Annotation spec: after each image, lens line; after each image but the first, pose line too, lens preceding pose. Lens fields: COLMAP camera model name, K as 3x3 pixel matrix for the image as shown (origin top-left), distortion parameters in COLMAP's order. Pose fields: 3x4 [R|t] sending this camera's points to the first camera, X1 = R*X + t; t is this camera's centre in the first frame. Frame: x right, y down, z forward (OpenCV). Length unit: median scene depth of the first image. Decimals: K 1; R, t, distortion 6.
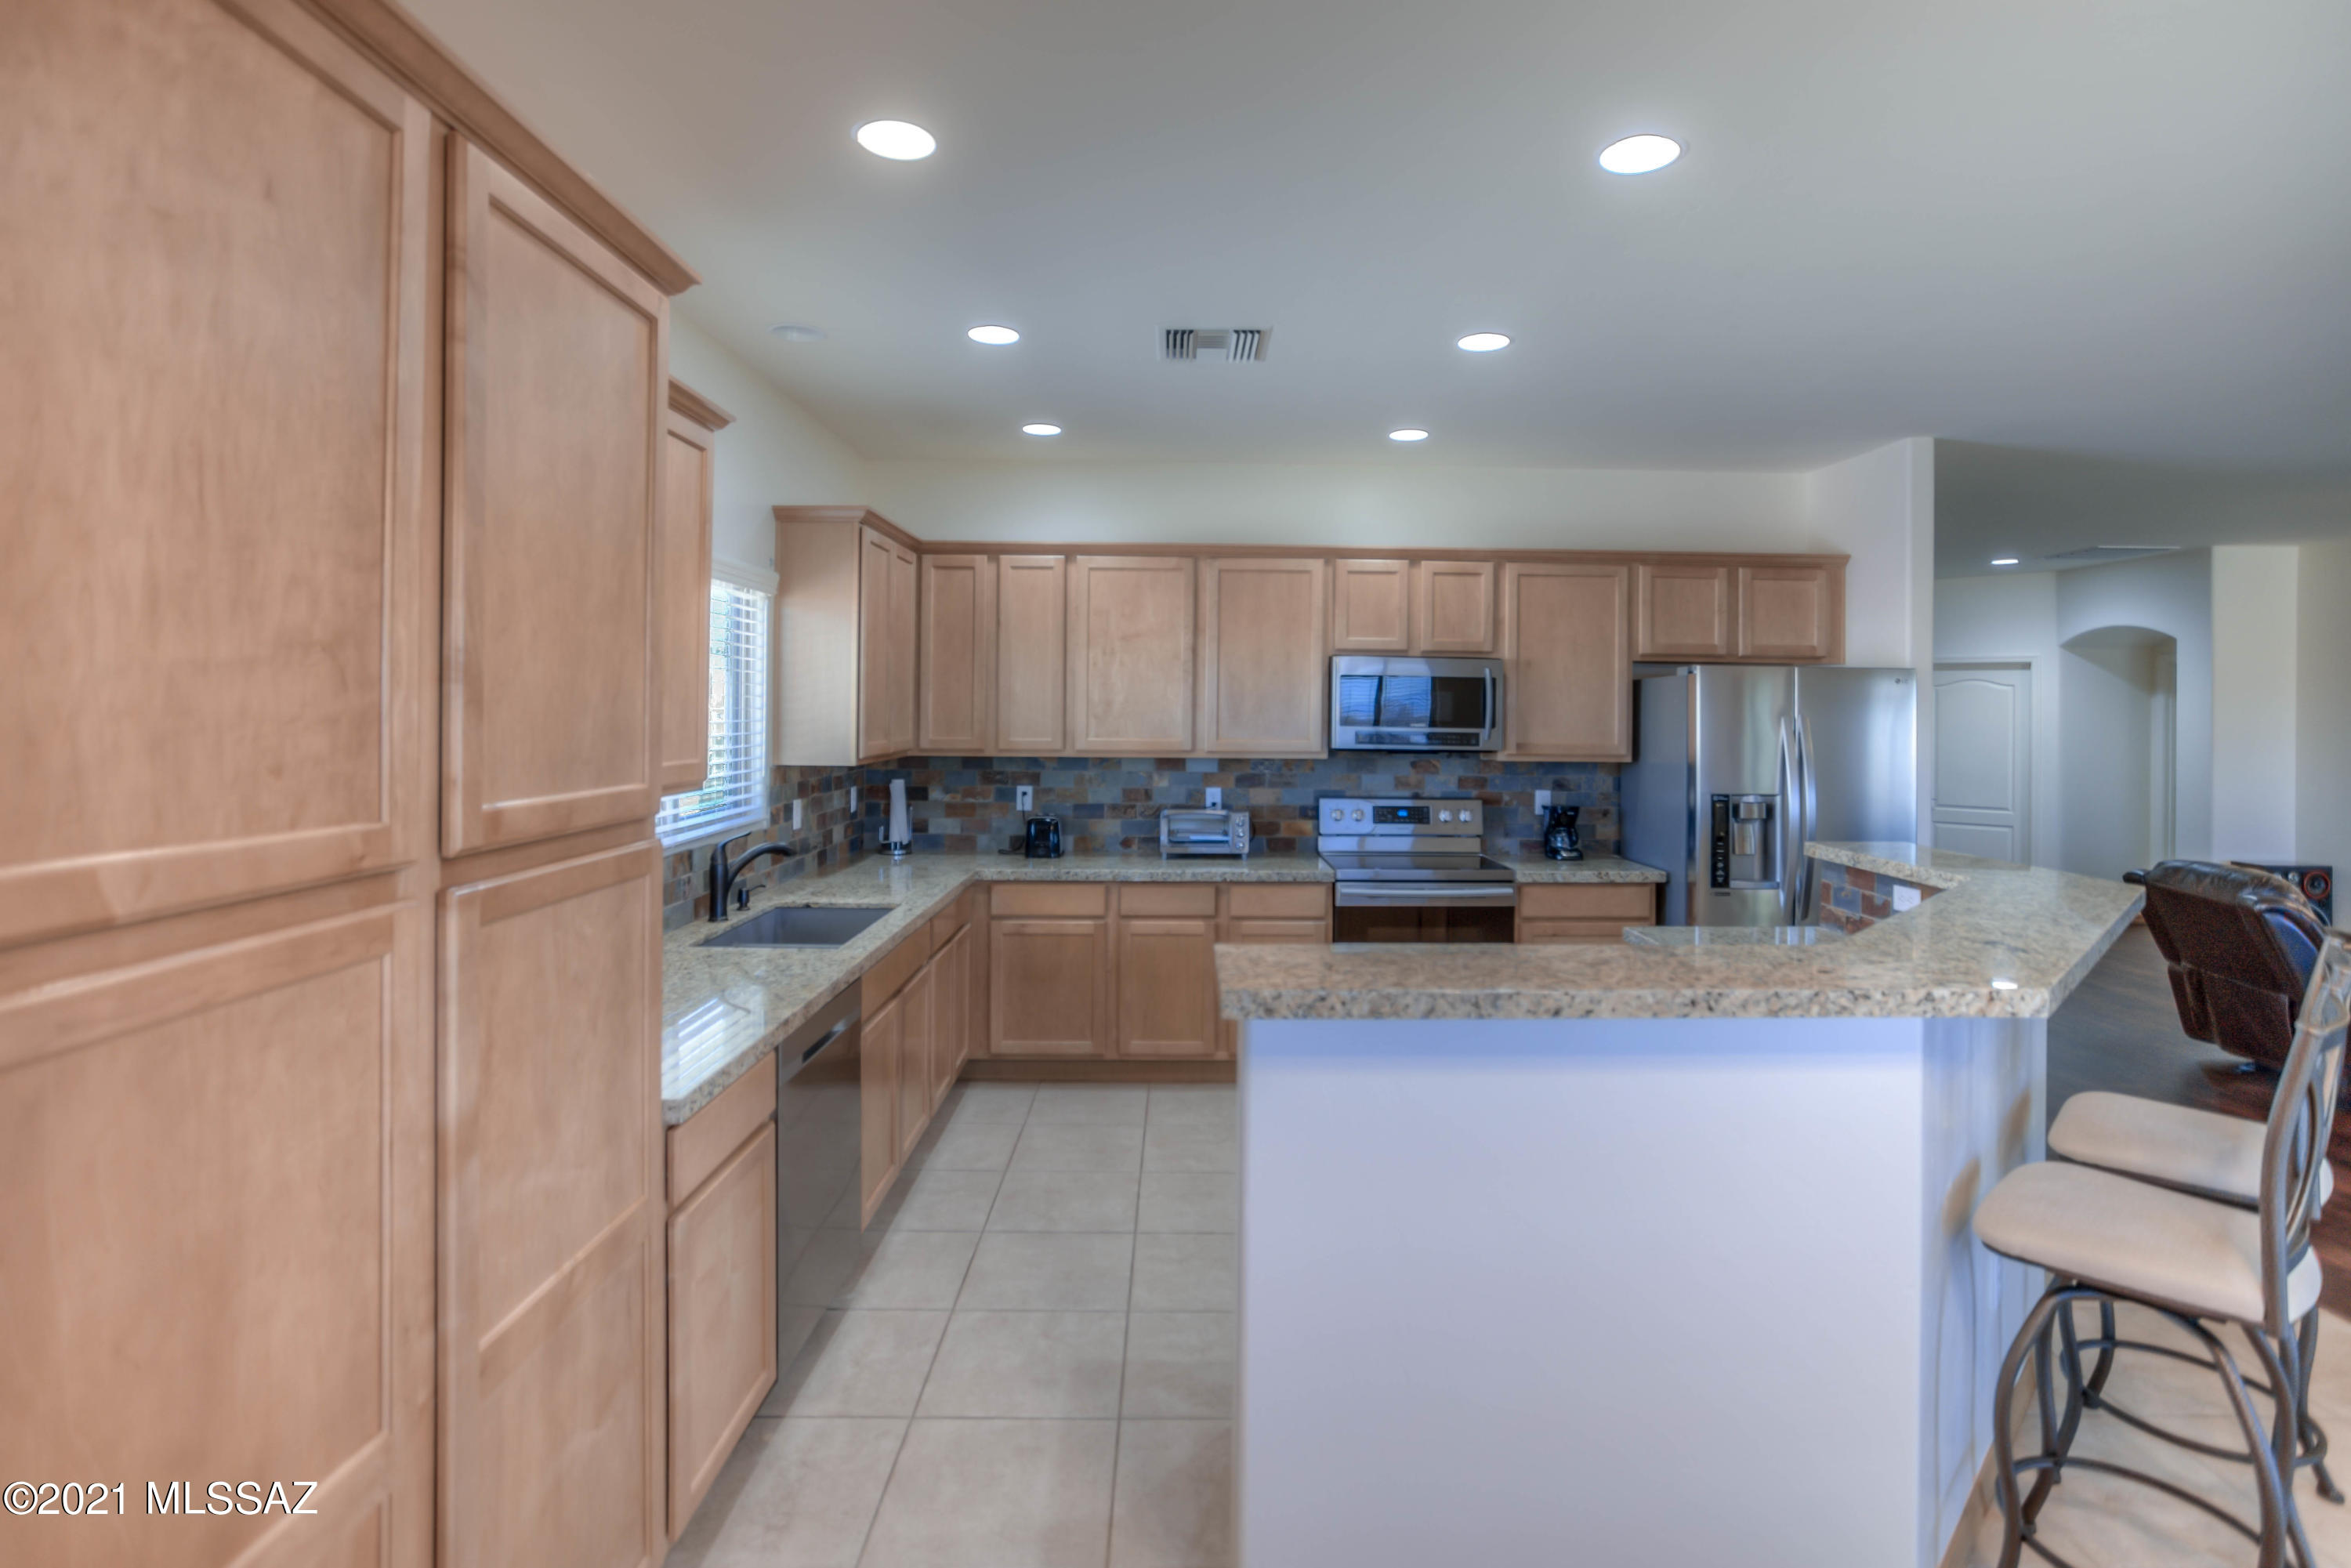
lens RADIAL K [[1153.5, 0, 1181.2], [0, 1153.5, 699.8], [0, 0, 1]] dist [-0.002807, 0.000112]
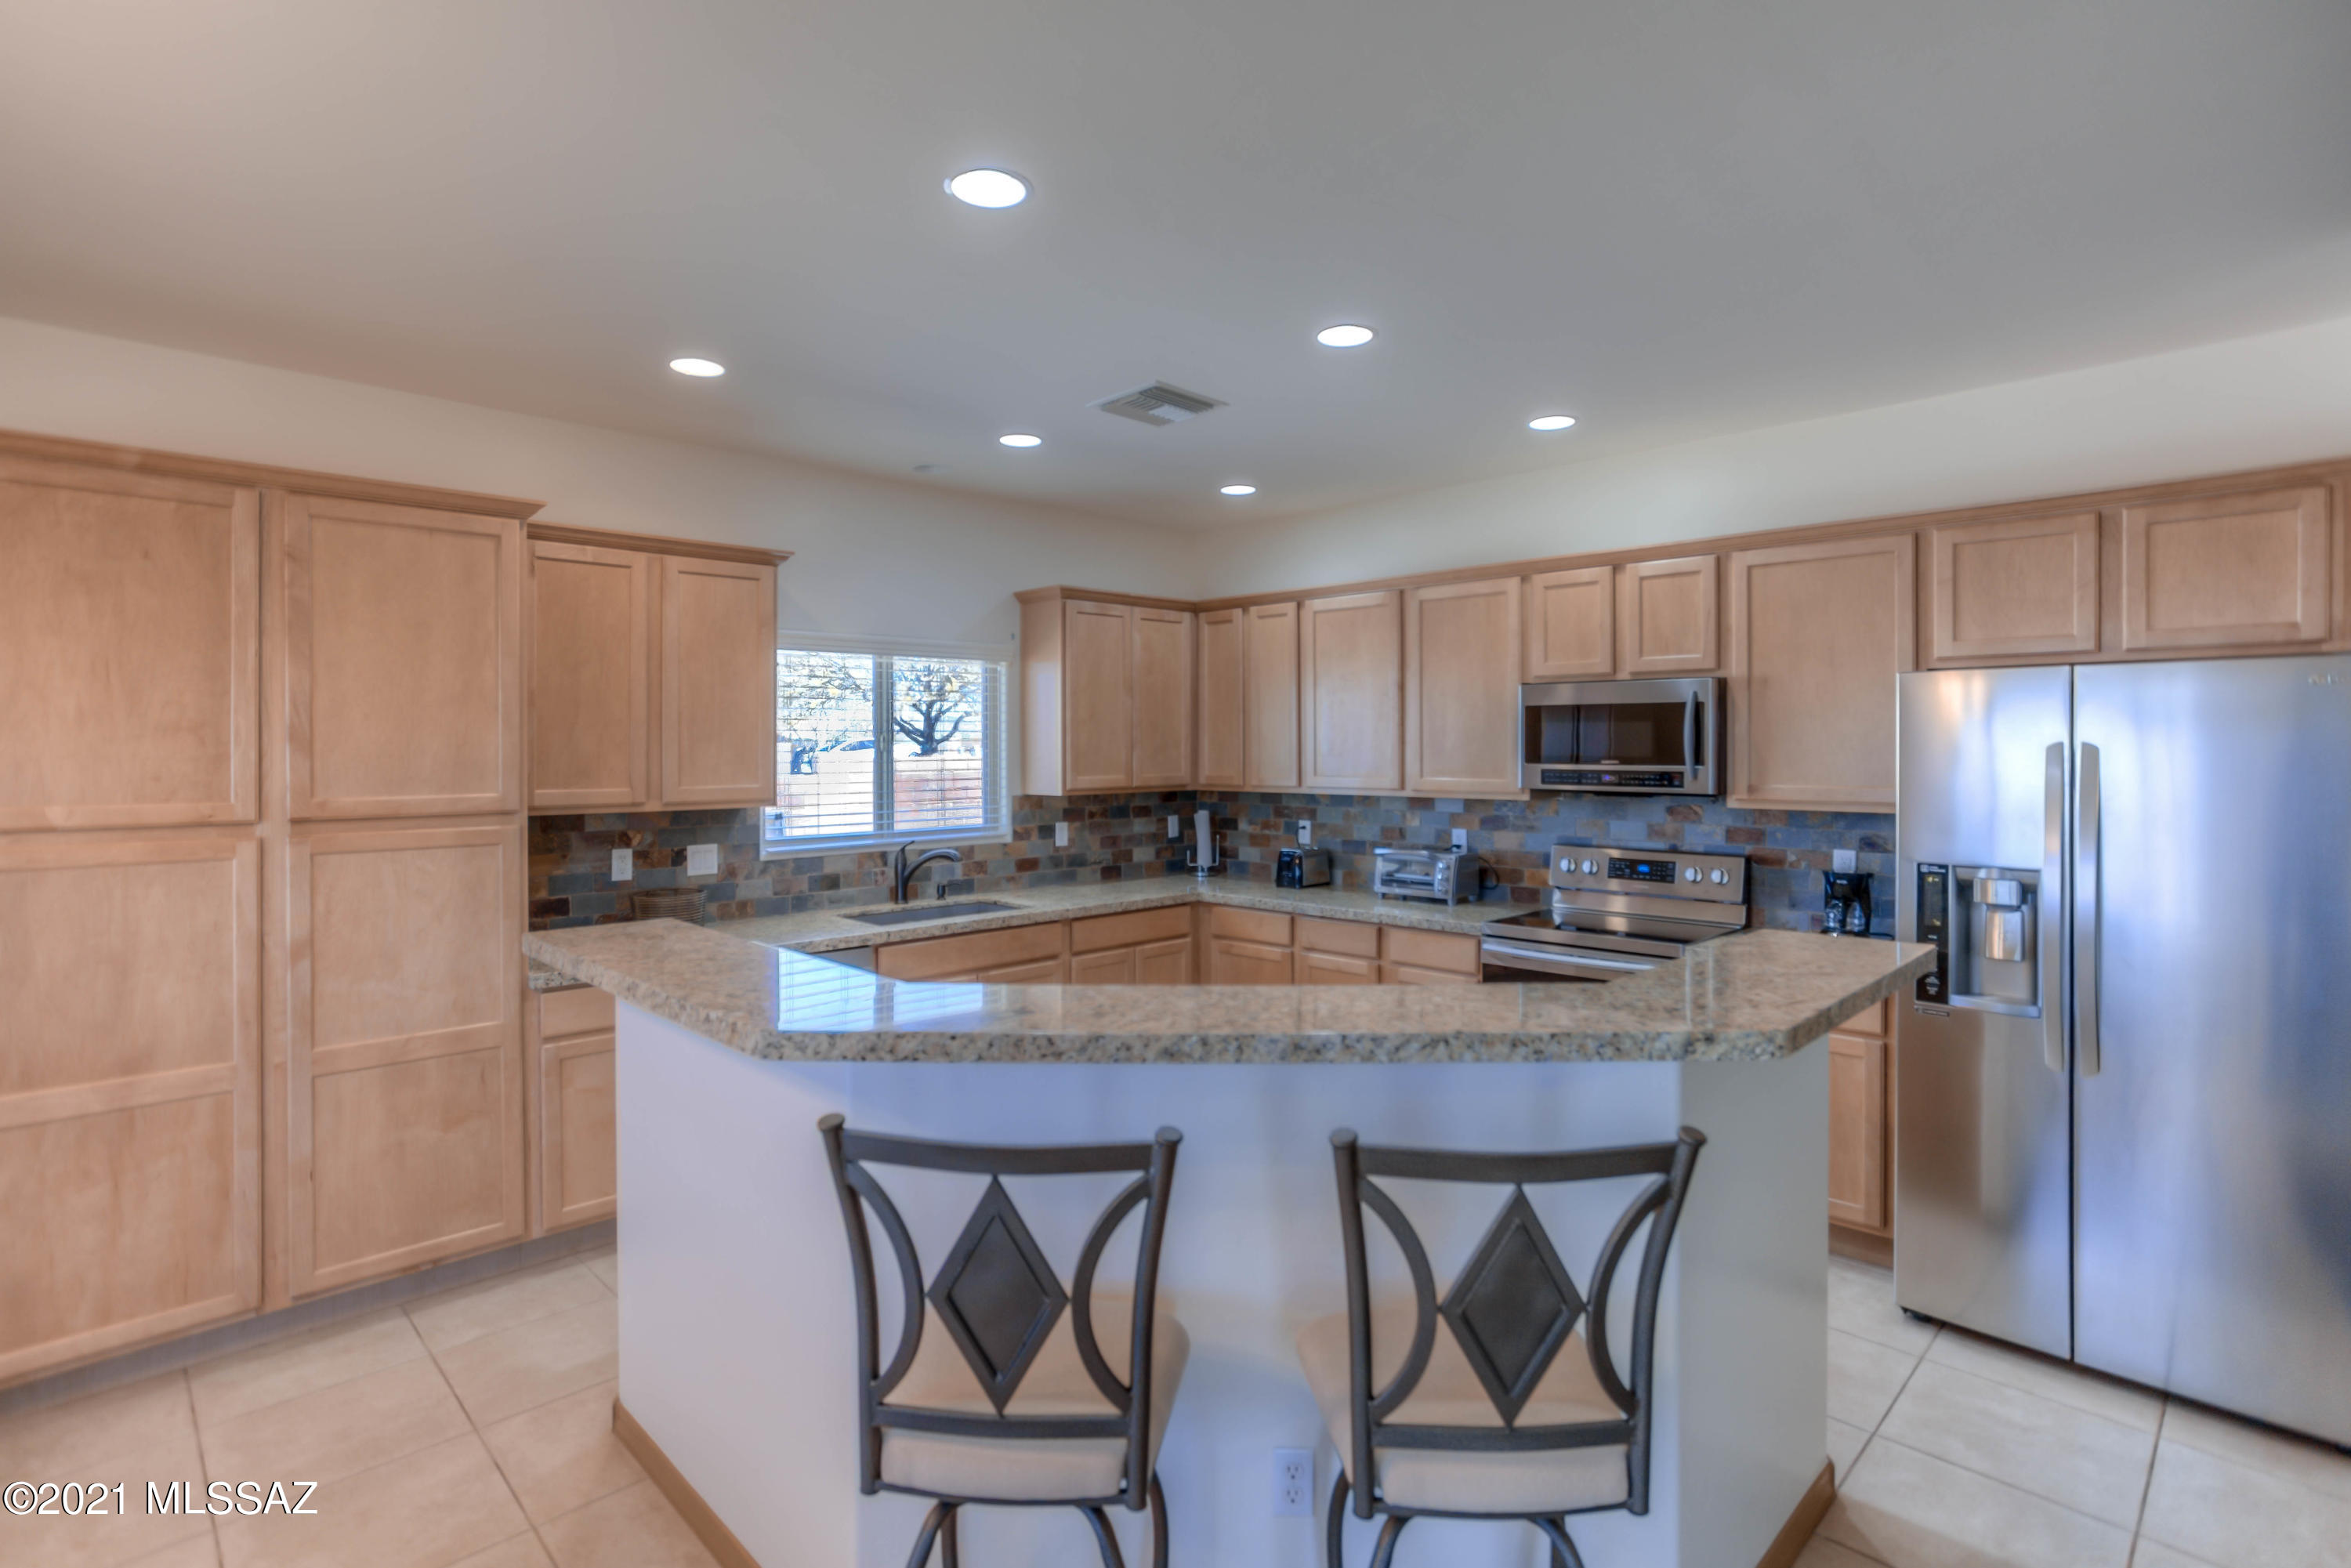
lens RADIAL K [[1140.1, 0, 1160.3], [0, 1140.1, 754.1], [0, 0, 1]] dist [-0.011432, 0.000629]
pose [[0.696356, -0.007637, -0.717656, 0.541185], [0.015984, 0.999860, 0.004869, 0.006602], [0.717518, -0.014862, 0.696381, 0.181377]]
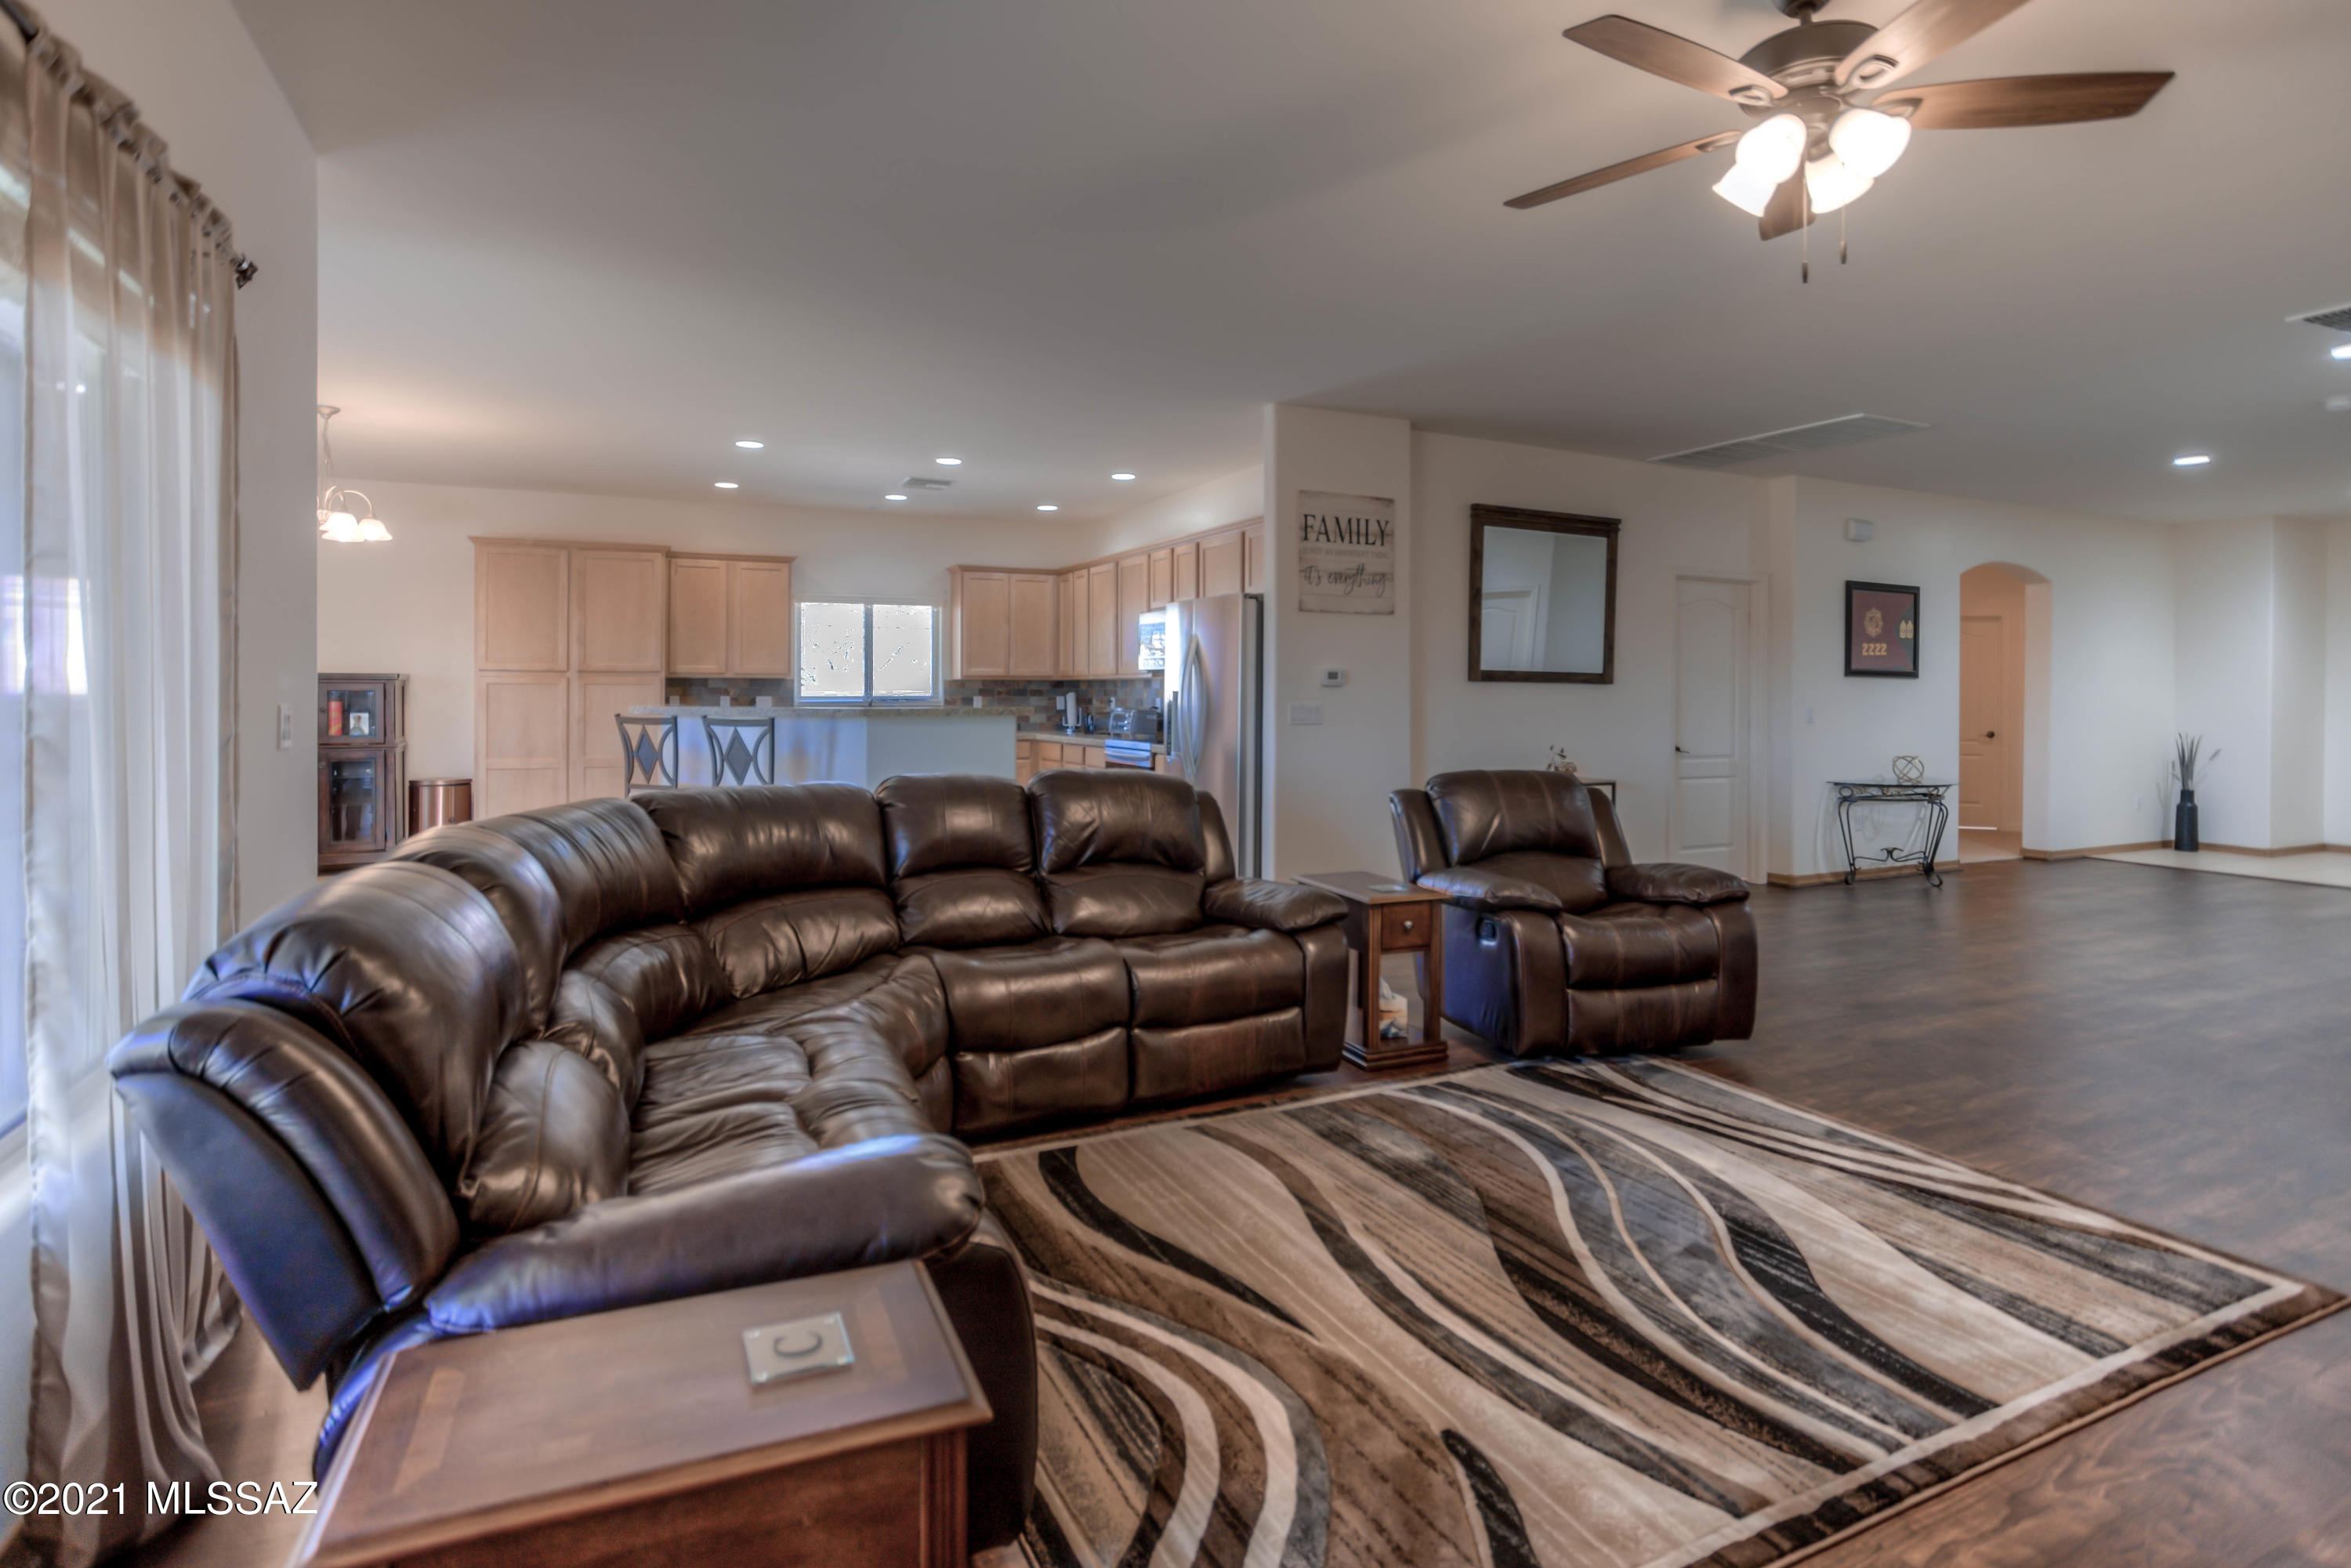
lens RADIAL K [[1208.7, 0, 1169.2], [0, 1208.7, 689.9], [0, 0, 1]] dist [-0.000015, 0.001062]
pose [[0.431224, -0.008163, -0.902208, 1.646741], [0.008810, 0.999949, -0.004836, 0.075499], [0.902202, -0.005863, 0.431274, 0.279282]]
